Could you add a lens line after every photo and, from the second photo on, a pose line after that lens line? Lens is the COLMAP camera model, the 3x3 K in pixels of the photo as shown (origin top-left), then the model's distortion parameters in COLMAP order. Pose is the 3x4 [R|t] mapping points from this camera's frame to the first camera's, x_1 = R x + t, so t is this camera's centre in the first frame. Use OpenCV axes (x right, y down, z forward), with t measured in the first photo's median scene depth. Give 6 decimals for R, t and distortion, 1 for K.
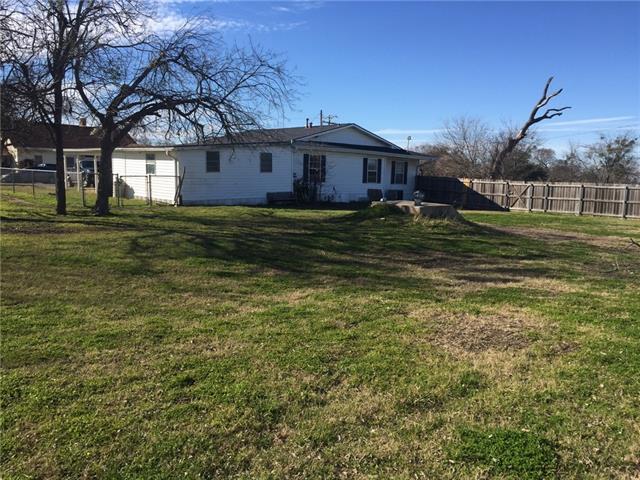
lens RADIAL K [[539.6, 0, 320.0], [0, 539.6, 240.0], [0, 0, 1]] dist [0.076383, -0.100820]
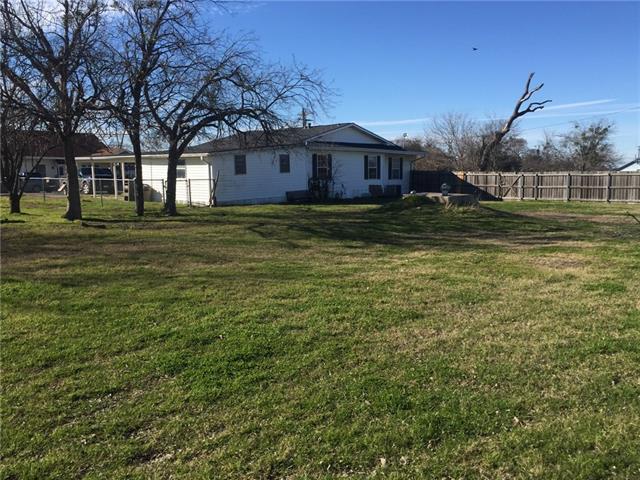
lens RADIAL K [[584.7, 0, 320.0], [0, 584.7, 240.0], [0, 0, 1]] dist [0.045961, -0.009099]
pose [[0.996670, -0.045249, 0.067830, -0.094542], [0.045618, 0.998951, -0.003896, 0.012800], [-0.067583, 0.006978, 0.997689, -0.130508]]
